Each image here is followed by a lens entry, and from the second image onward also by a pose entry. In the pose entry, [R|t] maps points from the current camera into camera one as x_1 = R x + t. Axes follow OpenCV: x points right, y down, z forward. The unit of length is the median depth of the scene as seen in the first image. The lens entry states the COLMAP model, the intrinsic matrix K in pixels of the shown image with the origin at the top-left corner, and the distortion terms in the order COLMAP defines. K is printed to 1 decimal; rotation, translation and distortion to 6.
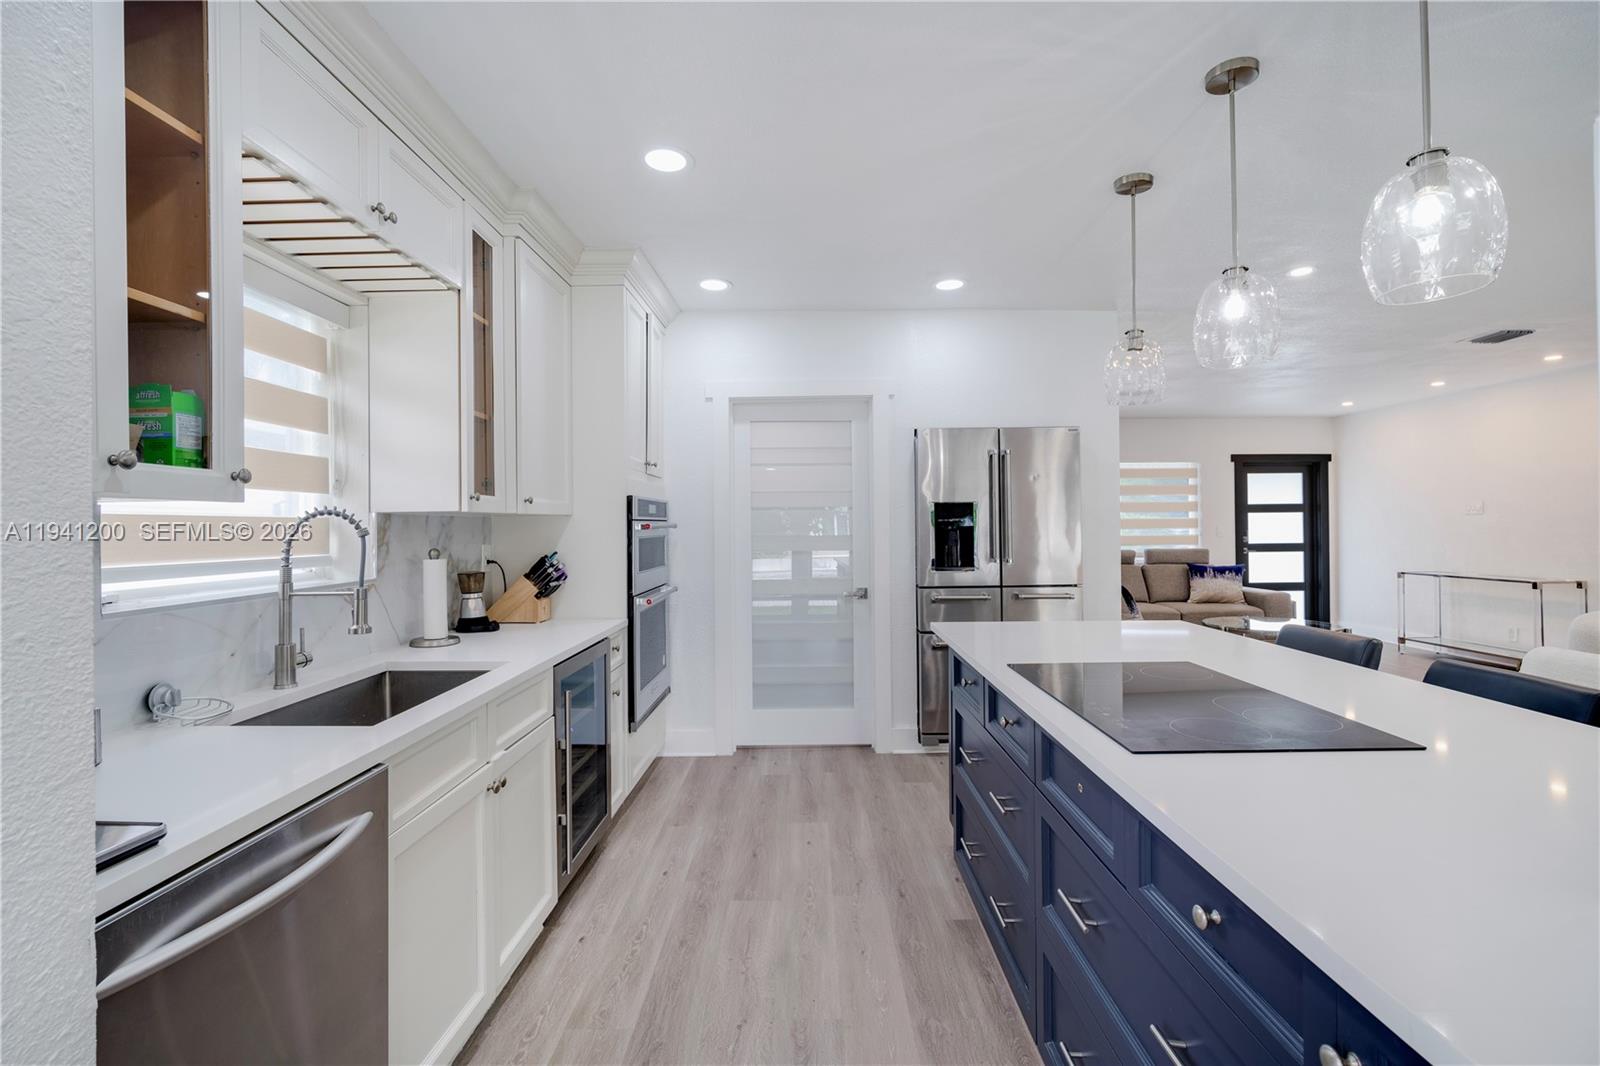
lens RADIAL K [[703.3, 0, 798.7], [0, 703.3, 518.9], [0, 0, 1]] dist [-0.001853, 0.000285]
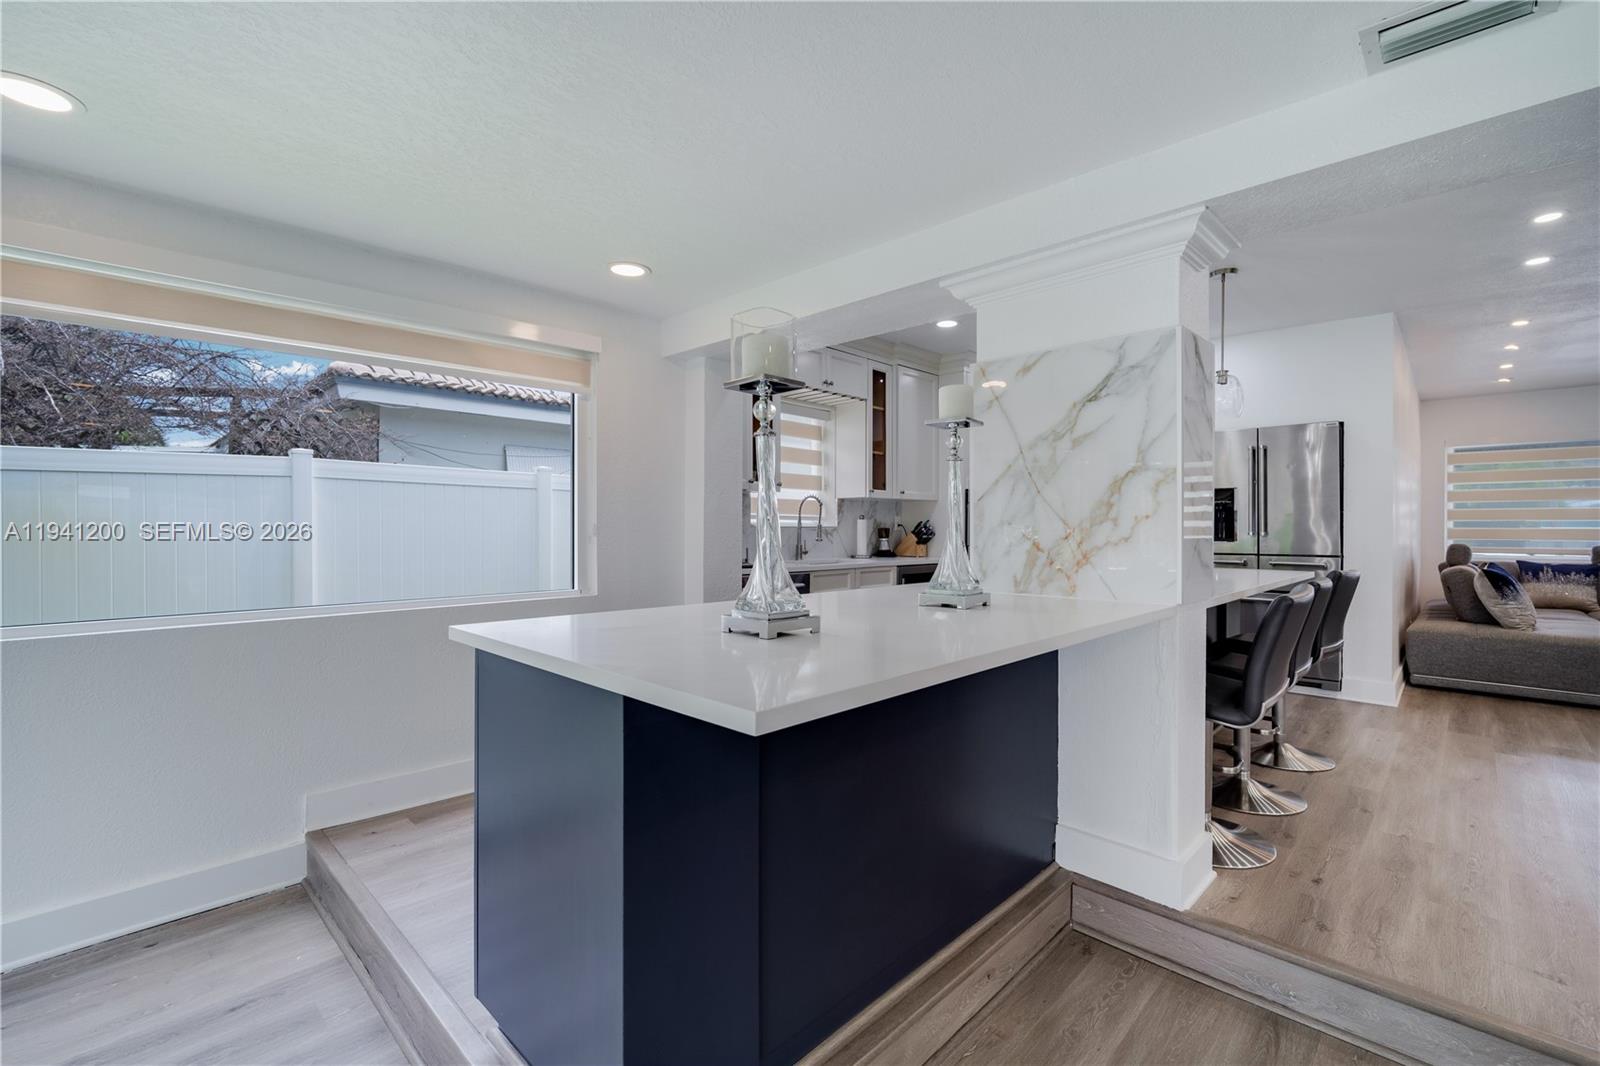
lens RADIAL K [[703.3, 0, 798.7], [0, 703.3, 518.9], [0, 0, 1]] dist [-0.001853, 0.000285]
pose [[0.728654, 0.005697, -0.684859, 0.866208], [-0.004421, 0.999984, 0.003614, 0.049014], [0.684868, 0.000394, 0.728667, -0.757383]]
